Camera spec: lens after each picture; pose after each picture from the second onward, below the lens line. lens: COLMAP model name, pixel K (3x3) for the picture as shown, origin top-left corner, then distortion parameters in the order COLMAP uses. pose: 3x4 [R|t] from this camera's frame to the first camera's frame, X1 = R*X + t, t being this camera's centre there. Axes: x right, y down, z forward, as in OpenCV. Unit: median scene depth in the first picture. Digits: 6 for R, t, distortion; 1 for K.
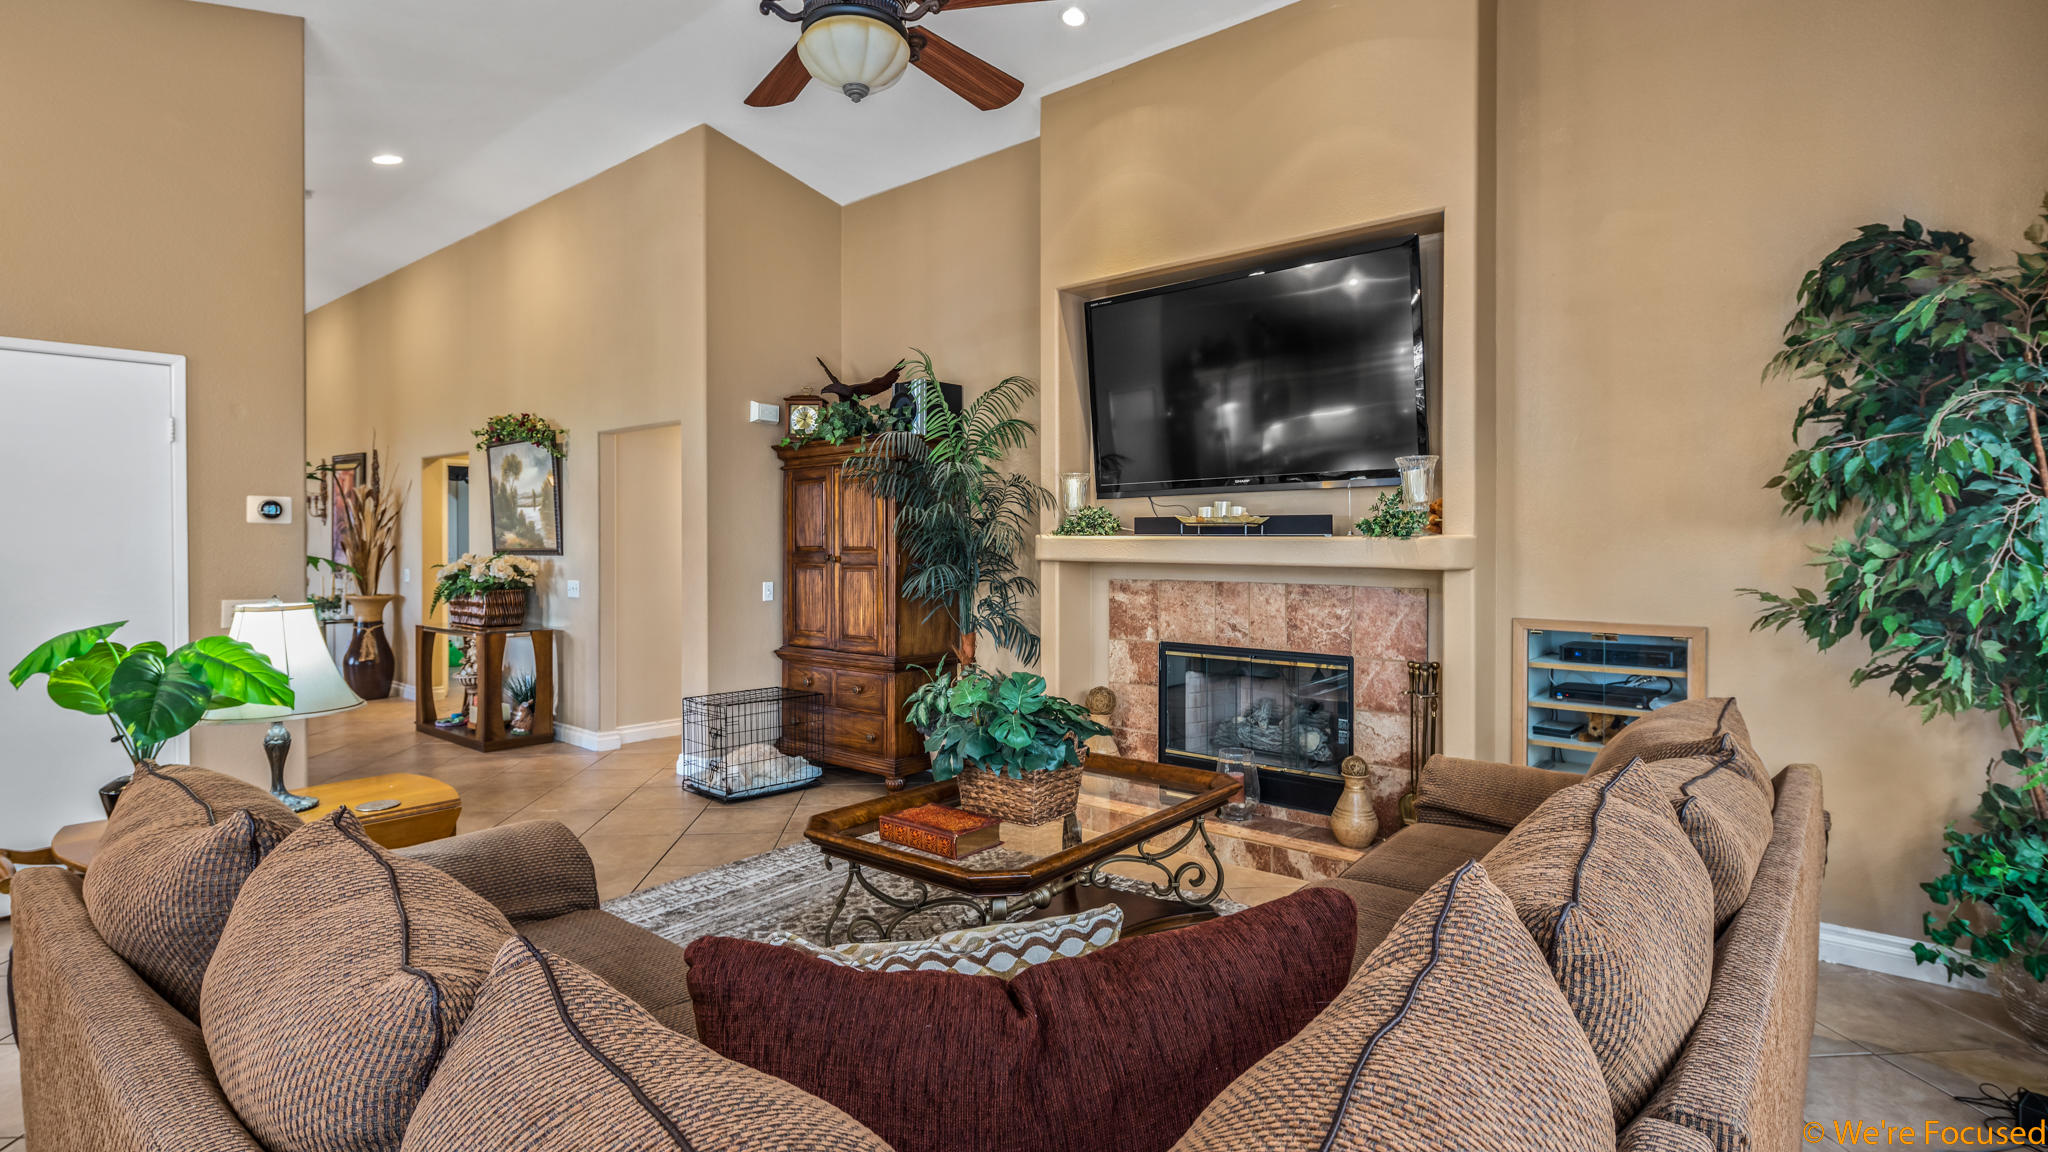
lens RADIAL K [[987.5, 0, 1022.1], [0, 987.5, 548.7], [0, 0, 1]] dist [0.001959, 0.000043]
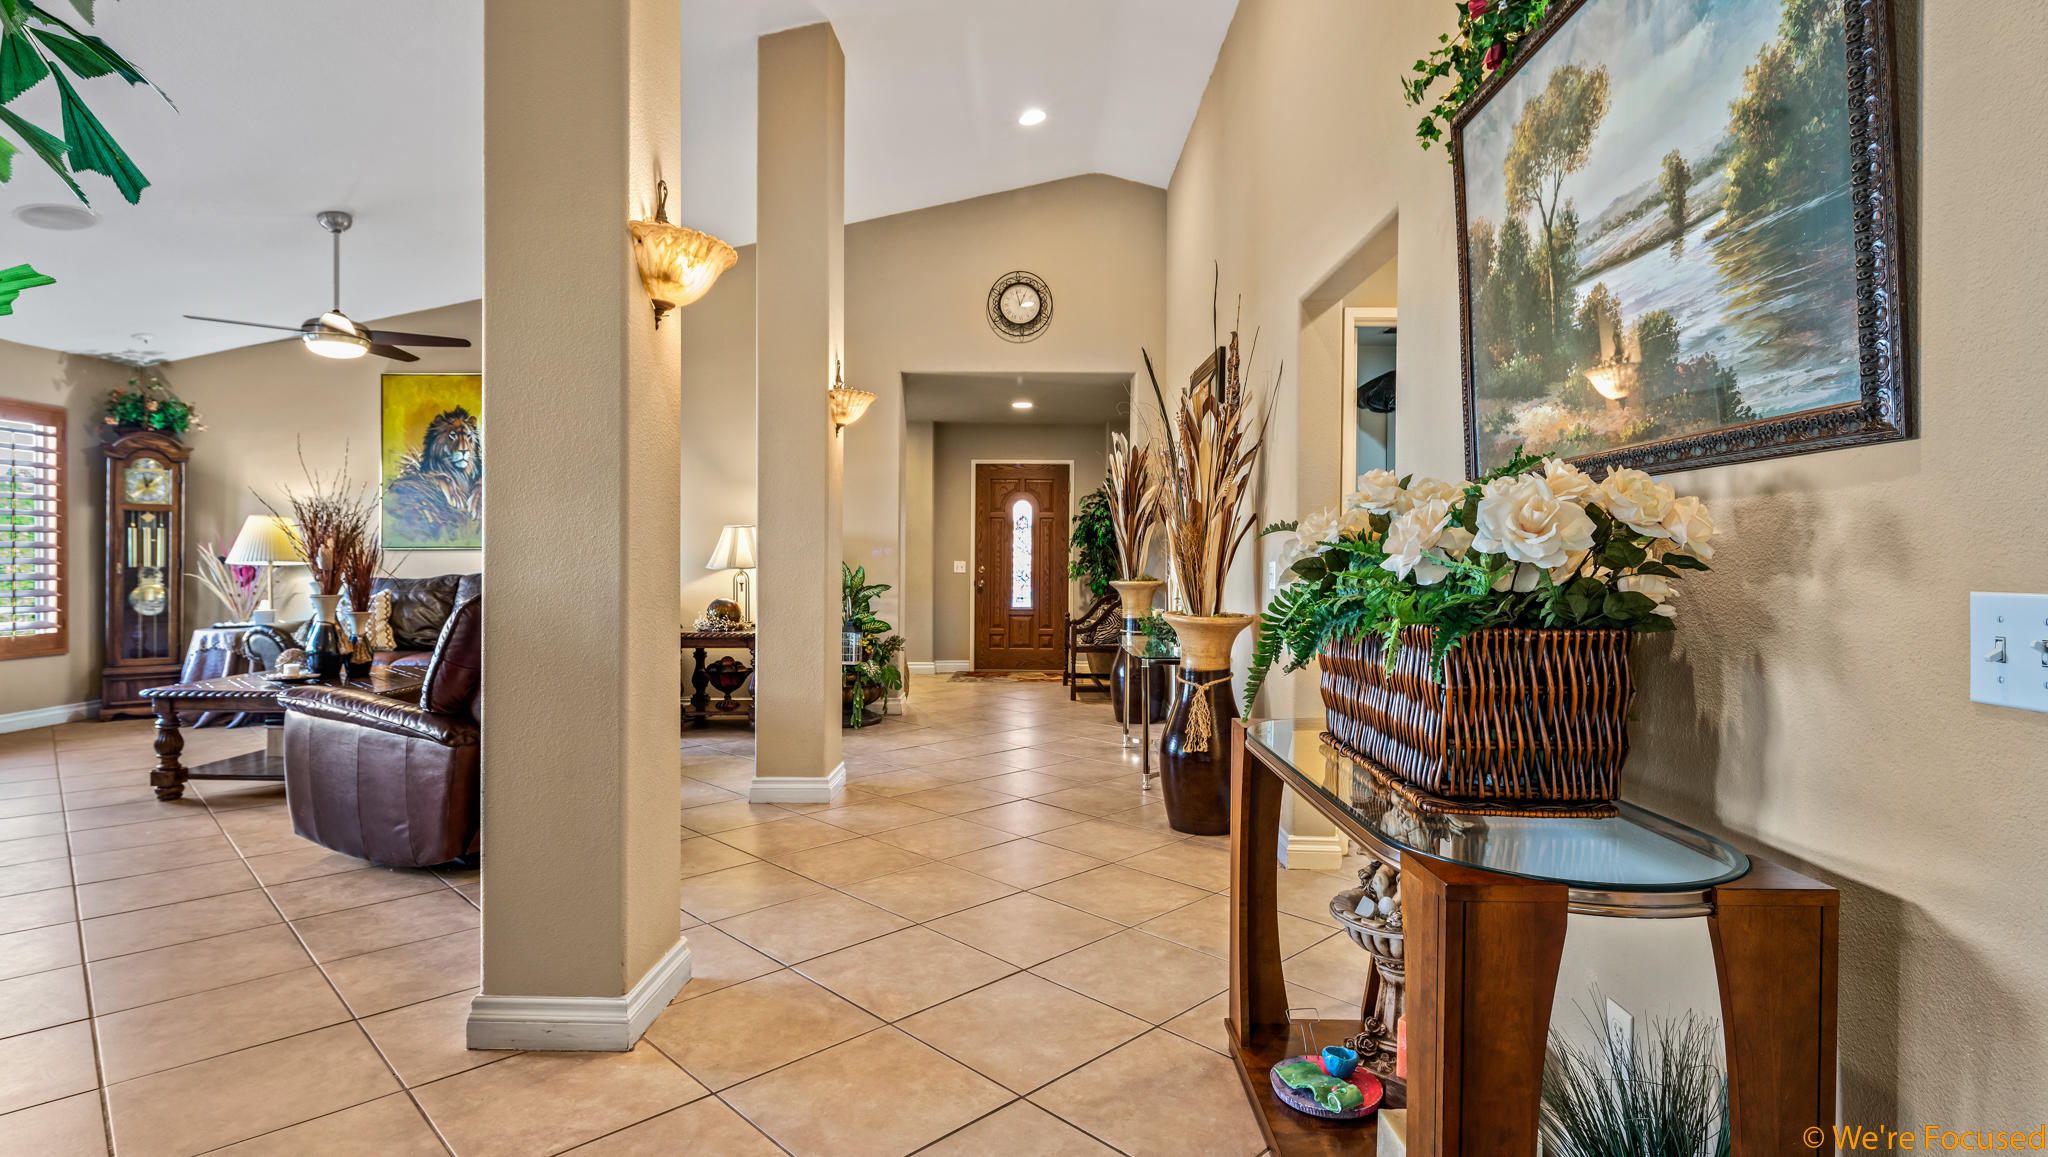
lens RADIAL K [[987.4, 0, 1024.0], [0, 987.4, 578.5], [0, 0, 1]] dist [0.001226, -0.000151]
pose [[0.632992, 0.017600, -0.773958, -0.418900], [-0.011180, 0.999845, 0.013593, 0.028575], [0.774077, 0.000049, 0.633091, 0.761831]]
